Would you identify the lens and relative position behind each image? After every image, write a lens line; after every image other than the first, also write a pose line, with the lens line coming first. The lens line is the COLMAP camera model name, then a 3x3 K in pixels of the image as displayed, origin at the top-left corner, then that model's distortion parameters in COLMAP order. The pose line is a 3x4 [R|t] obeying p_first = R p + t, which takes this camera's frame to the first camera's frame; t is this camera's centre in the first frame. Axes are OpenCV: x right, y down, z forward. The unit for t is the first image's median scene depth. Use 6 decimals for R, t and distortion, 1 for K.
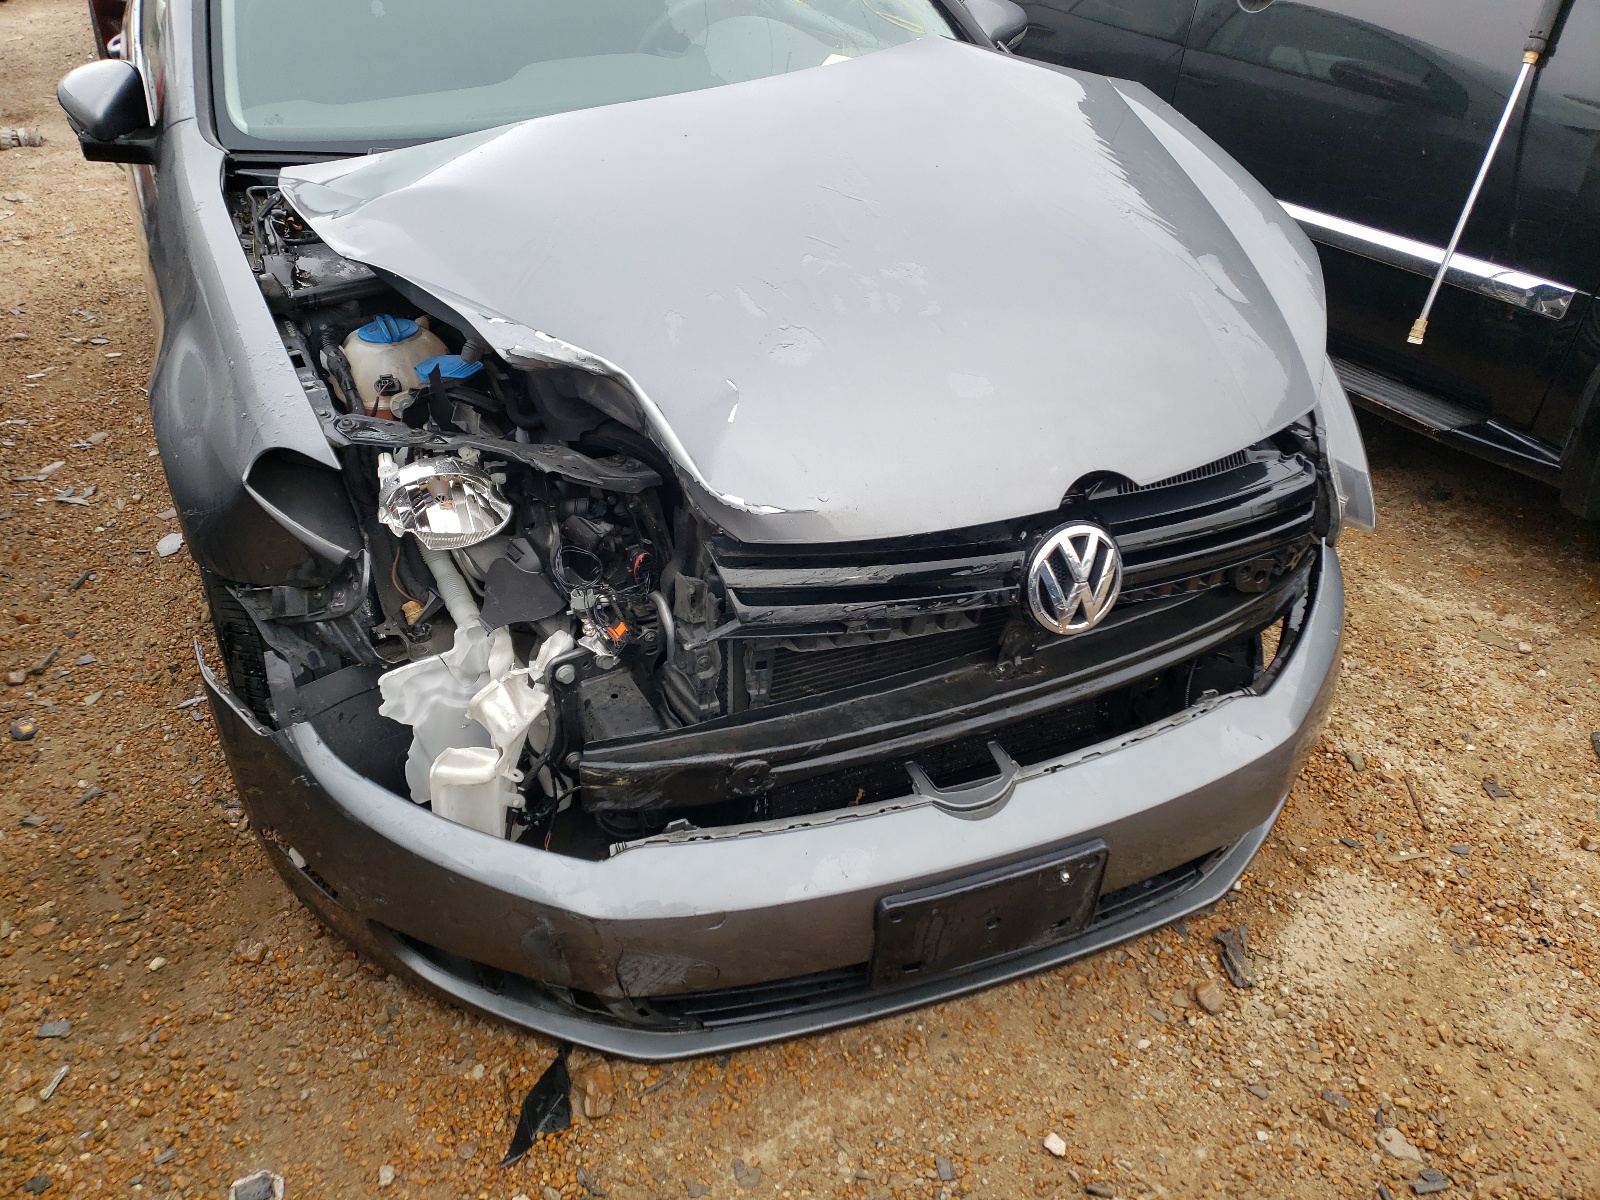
lens RADIAL K [[1324.5, 0, 800.0], [0, 1324.5, 600.0], [0, 0, 1]] dist [0.049658, -0.035426]
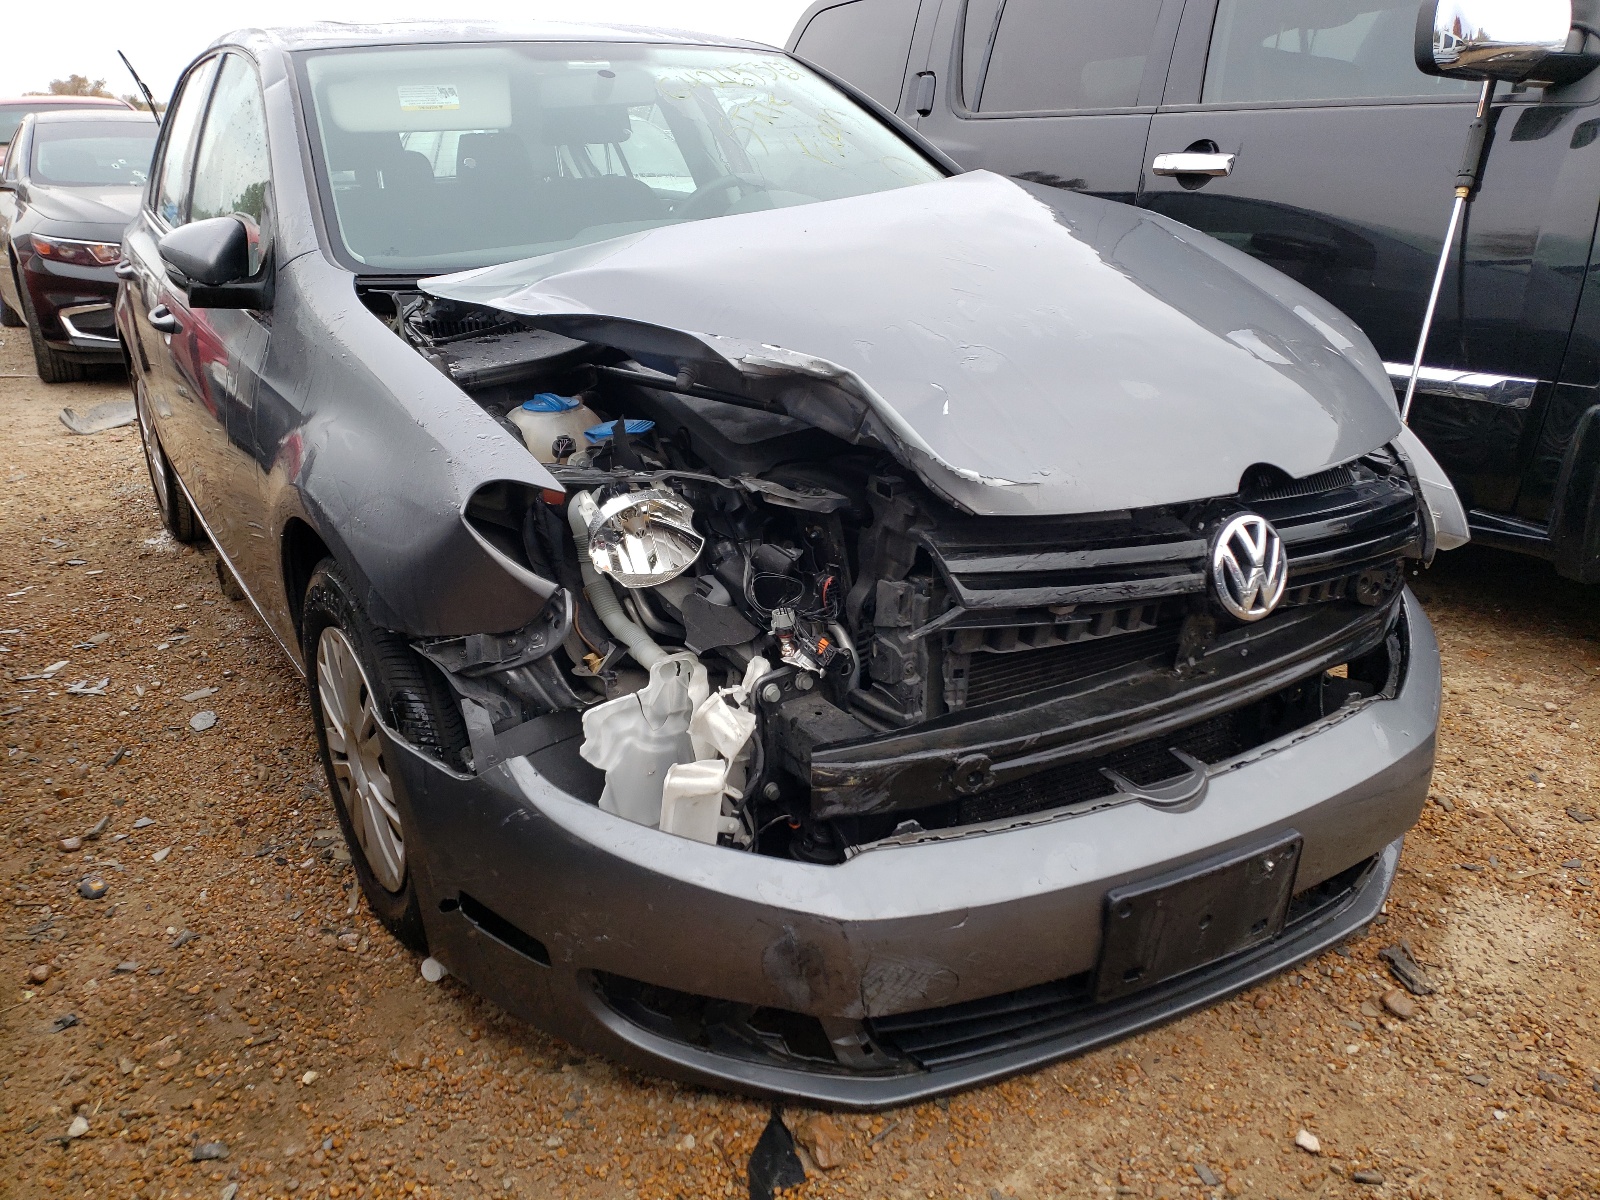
lens RADIAL K [[1324.5, 0, 800.0], [0, 1324.5, 600.0], [0, 0, 1]] dist [0.049658, -0.035426]
pose [[0.992168, -0.062208, 0.108314, -0.240684], [0.083288, 0.975727, -0.202535, 0.177656], [-0.093086, 0.209970, 0.973266, 0.000958]]
